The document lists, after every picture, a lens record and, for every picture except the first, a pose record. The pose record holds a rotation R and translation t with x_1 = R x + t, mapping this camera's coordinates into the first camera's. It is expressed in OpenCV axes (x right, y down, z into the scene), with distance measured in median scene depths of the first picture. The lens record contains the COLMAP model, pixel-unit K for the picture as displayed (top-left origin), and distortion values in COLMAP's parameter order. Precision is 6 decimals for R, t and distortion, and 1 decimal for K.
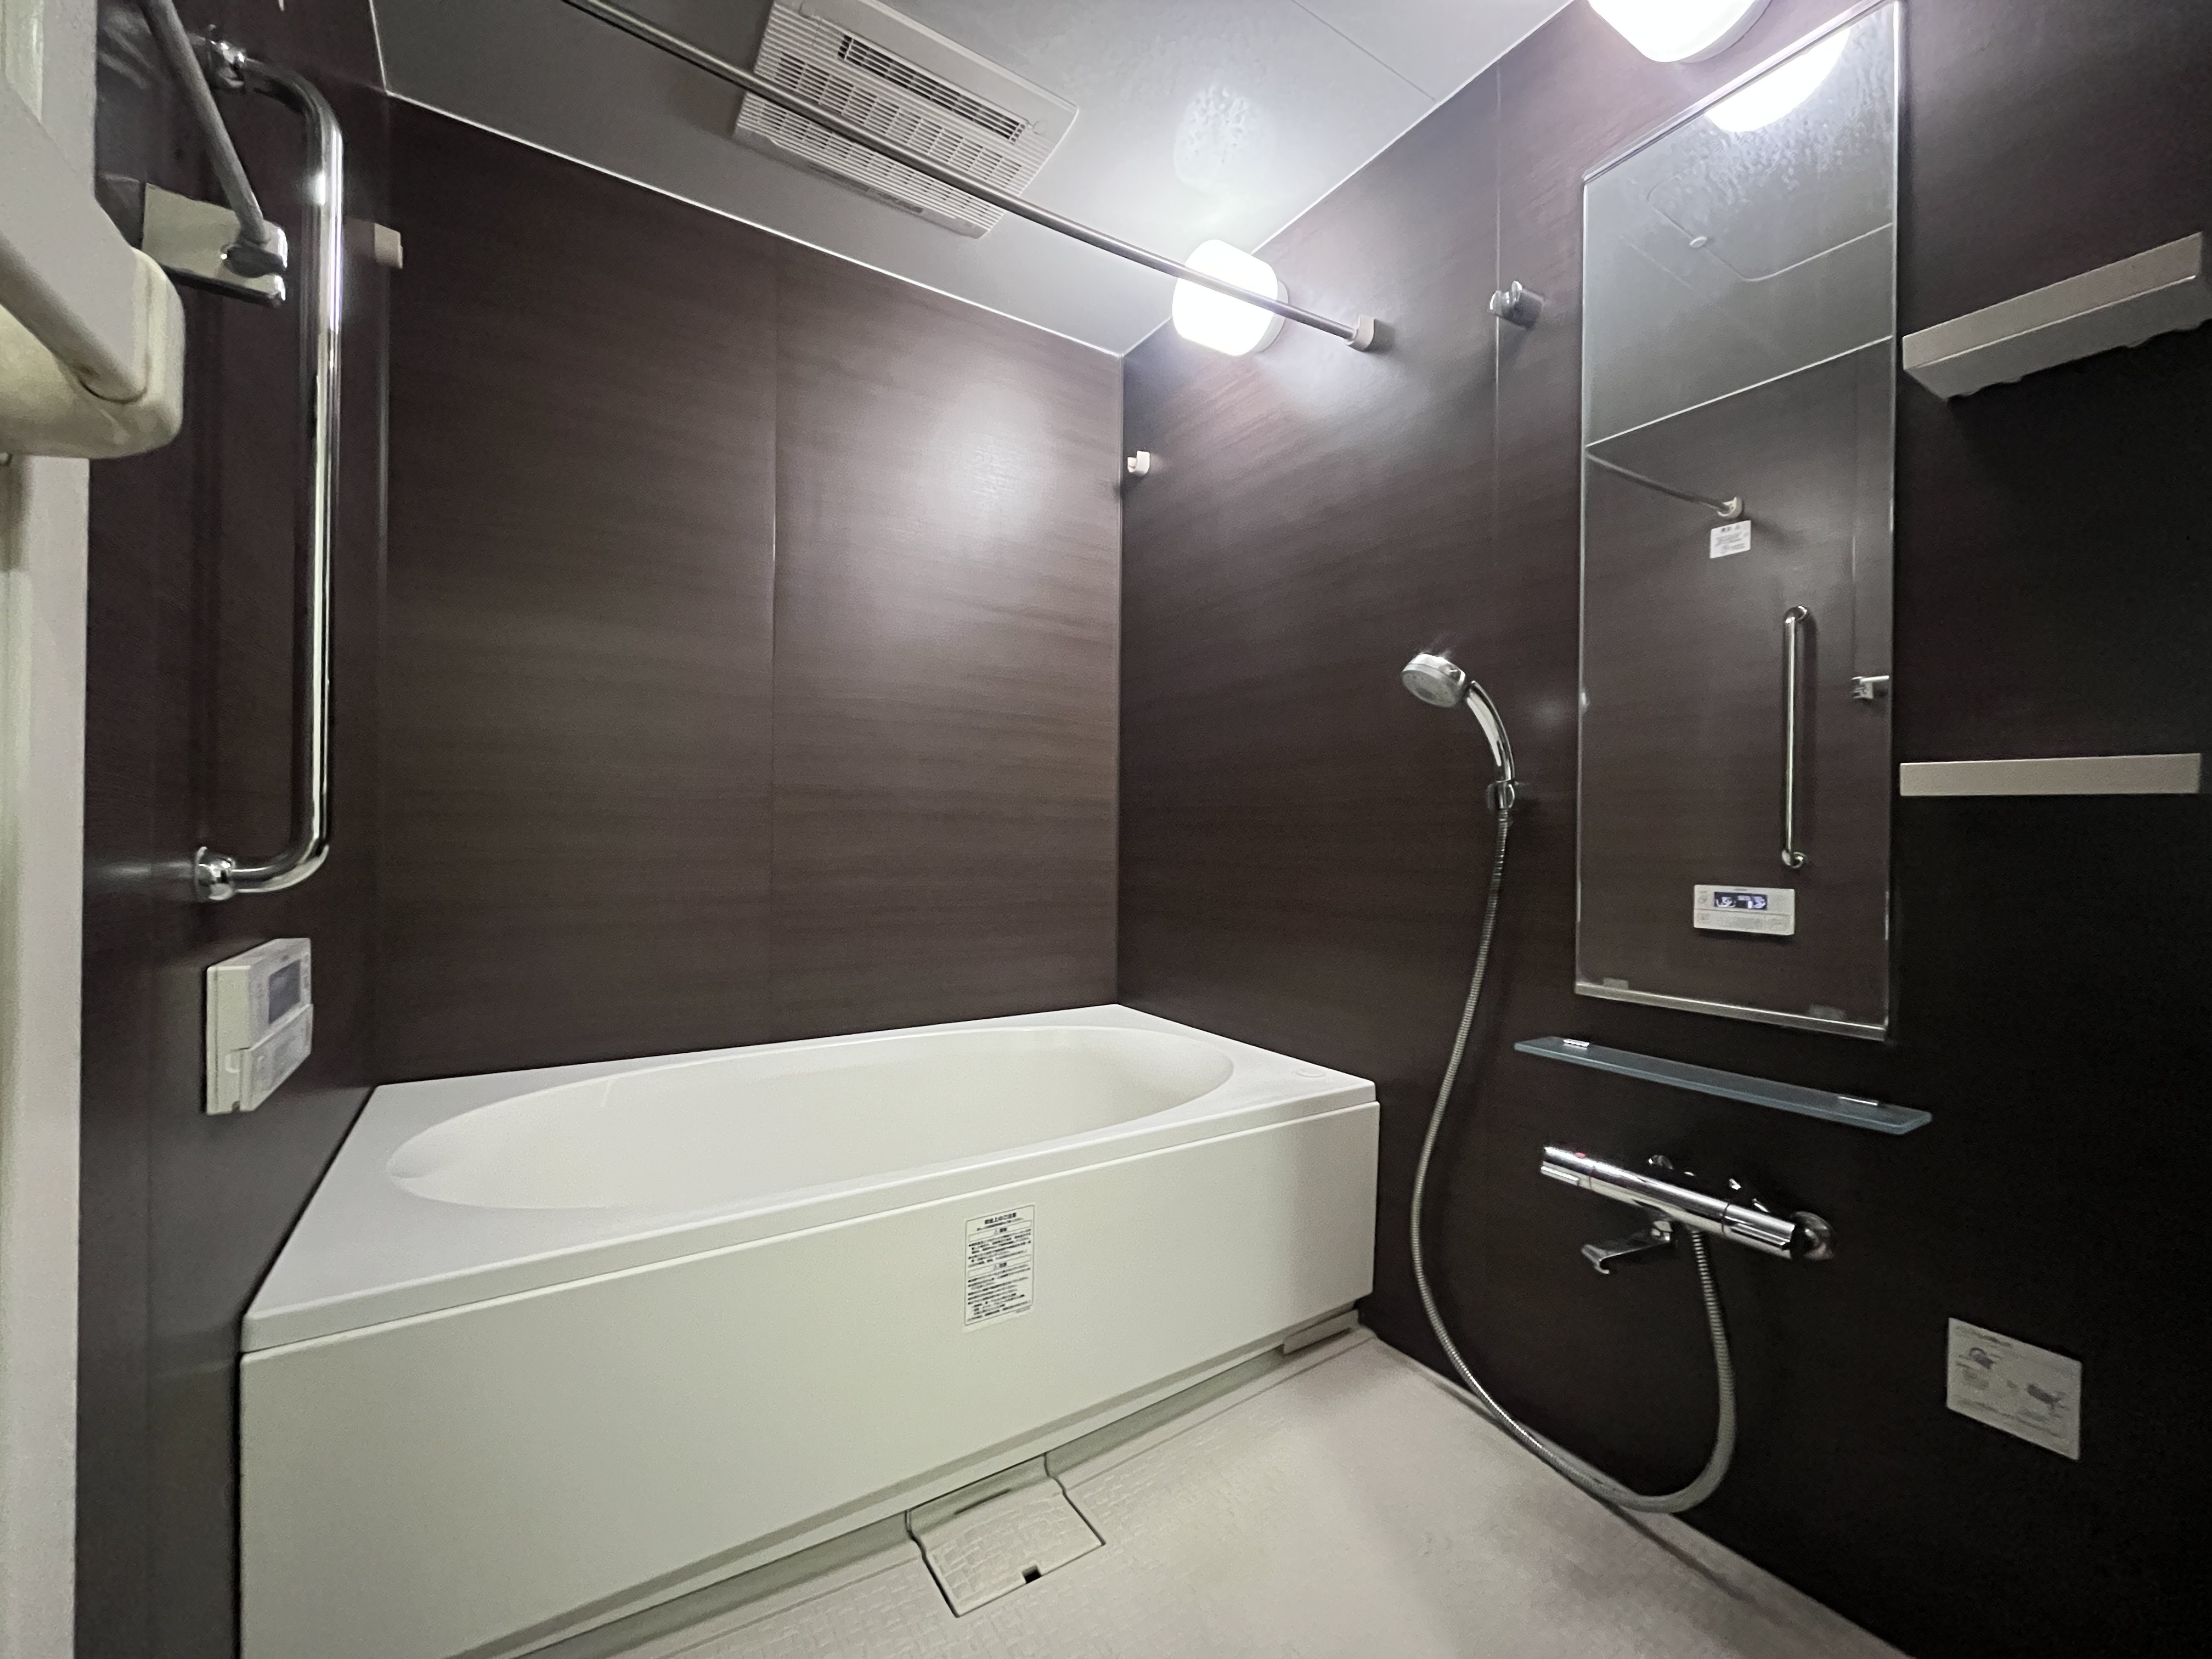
lens RADIAL K [[900.0, 0, 1095.5], [0, 900.0, 843.0], [0, 0, 1]] dist [0.001048, 0.000724]
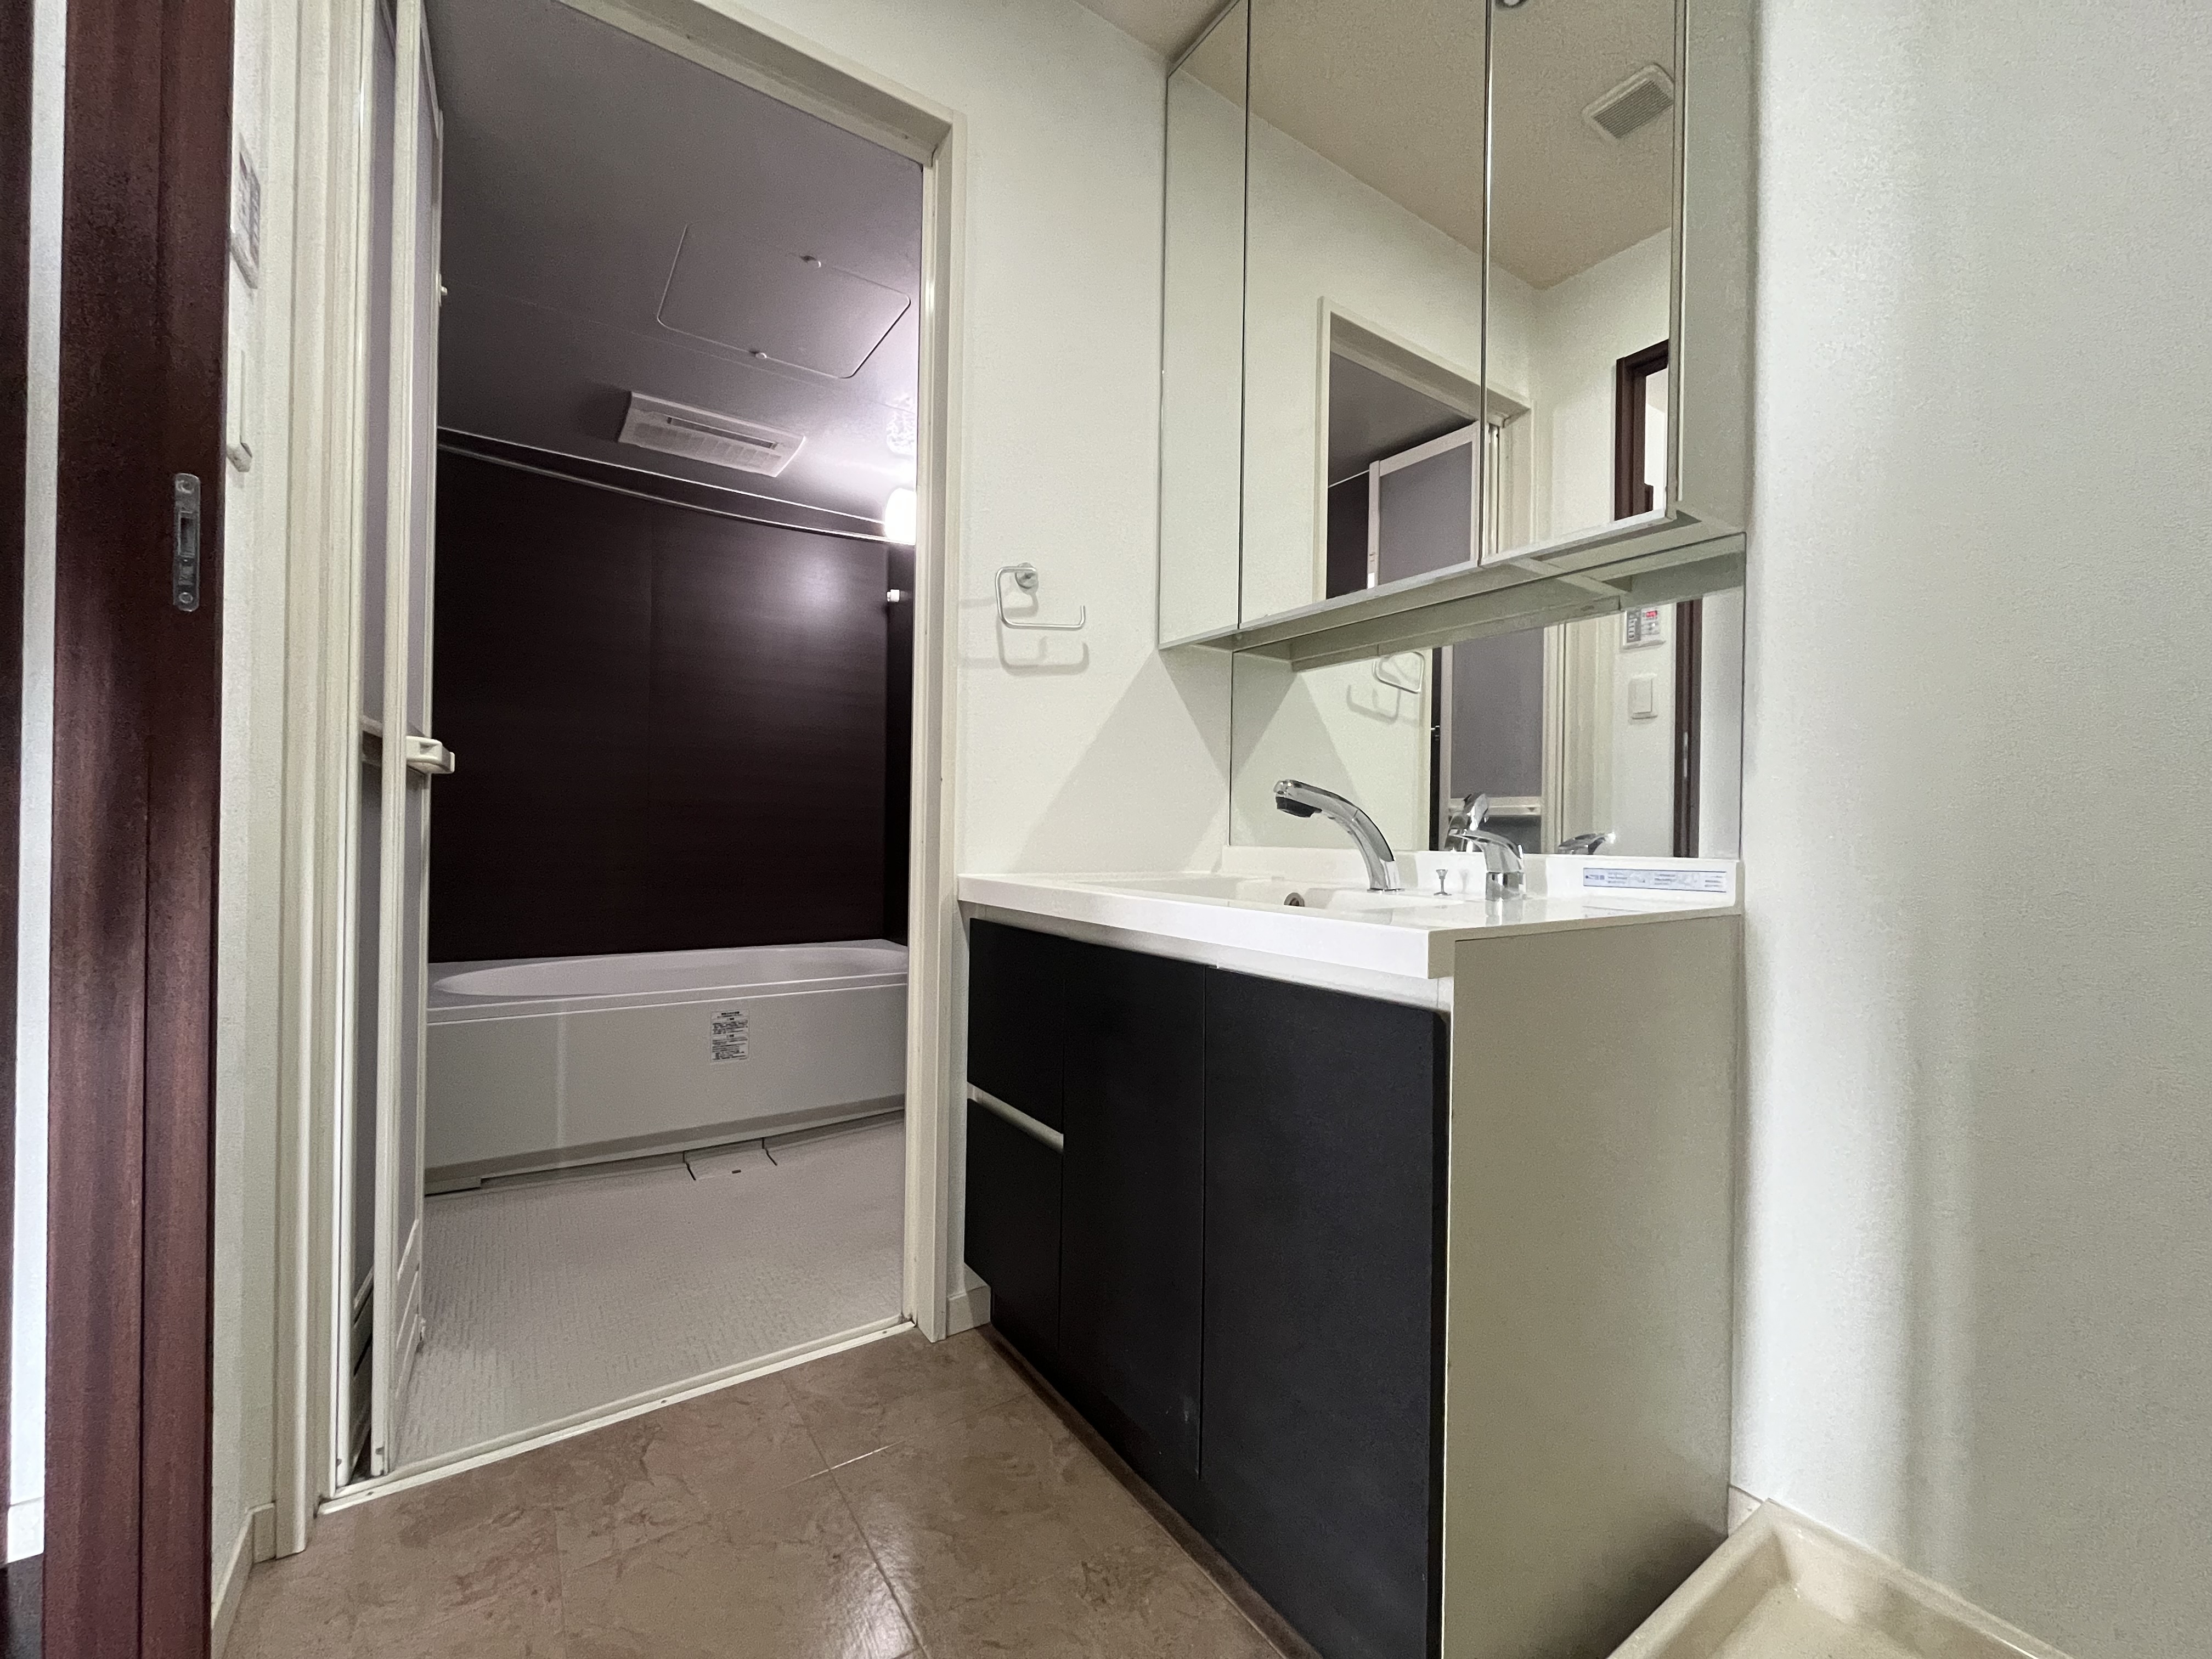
lens RADIAL K [[900.0, 0, 1121.6], [0, 900.0, 834.7], [0, 0, 1]] dist [0.001048, 0.000724]
pose [[0.999006, 0.008479, 0.043753, 0.697044], [-0.008512, 0.999964, 0.000559, -0.002617], [-0.043747, -0.000931, 0.999042, -1.105672]]
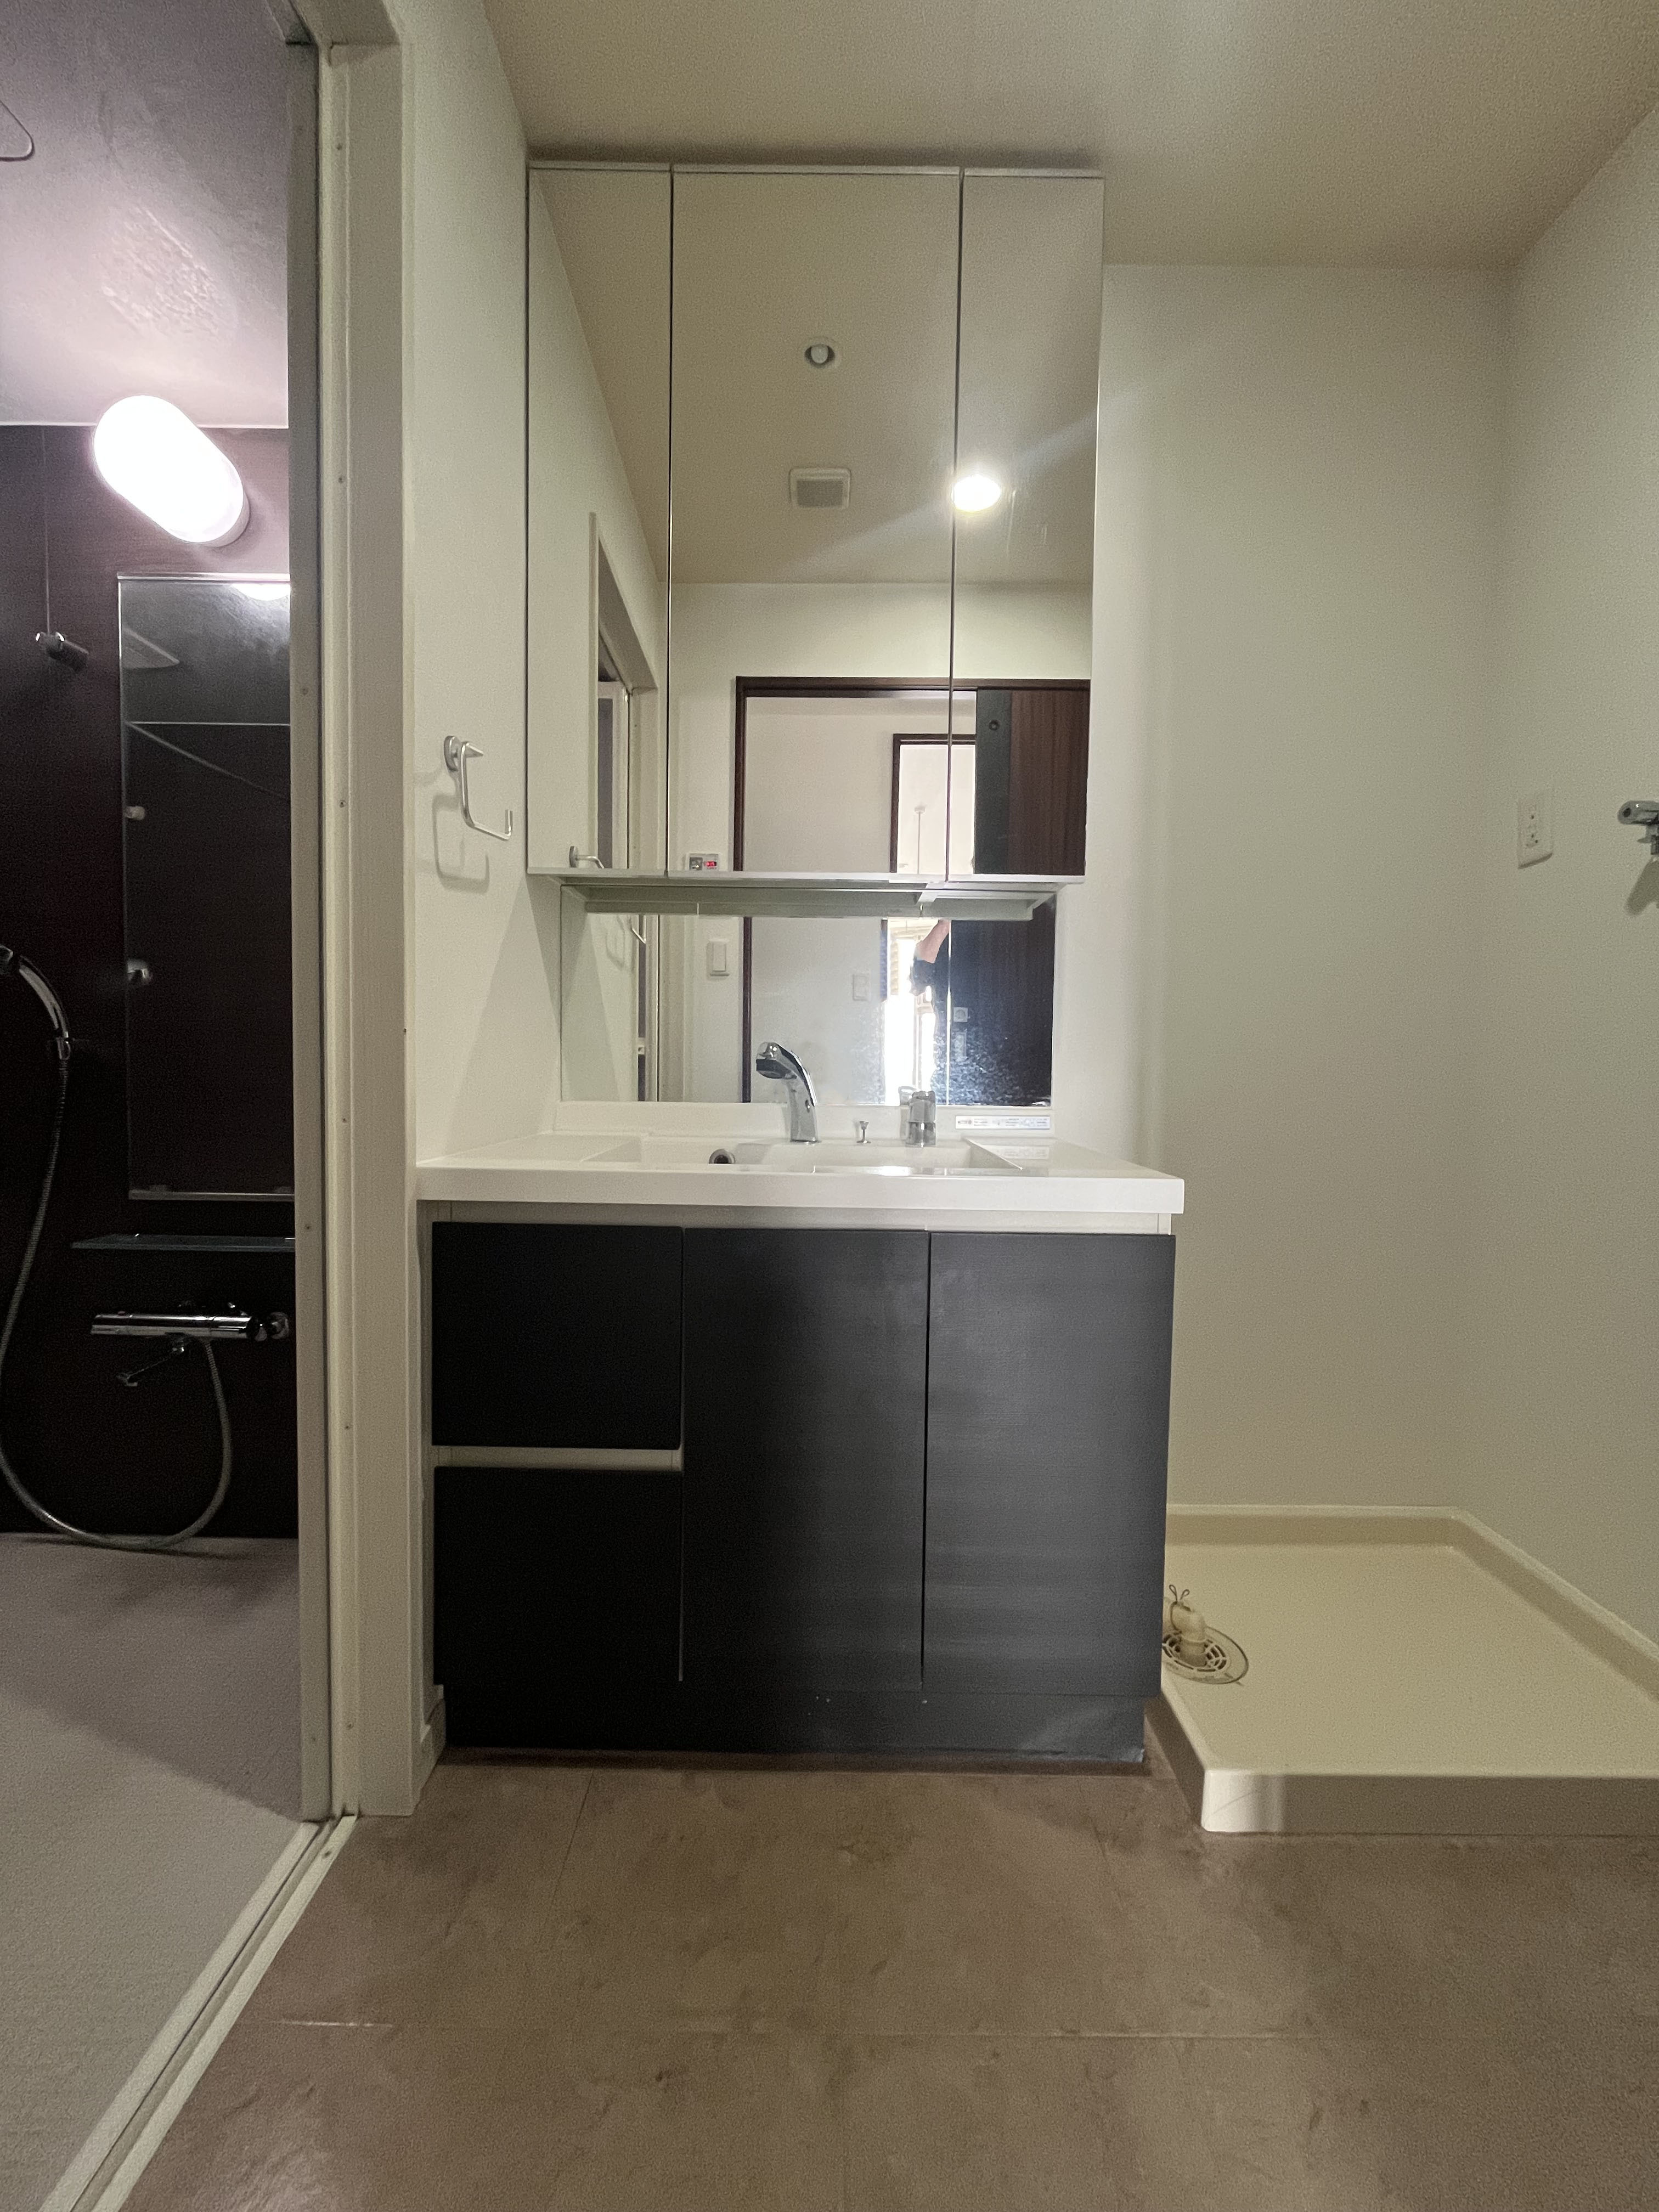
lens RADIAL K [[900.0, 0, 813.0], [0, 900.0, 1106.1], [0, 0, 1]] dist [0.001048, 0.000724]
pose [[0.537212, -0.040502, 0.842474, -0.048863], [-0.008030, 0.998556, 0.053126, -0.055609], [-0.843409, -0.035305, 0.536111, -0.624426]]
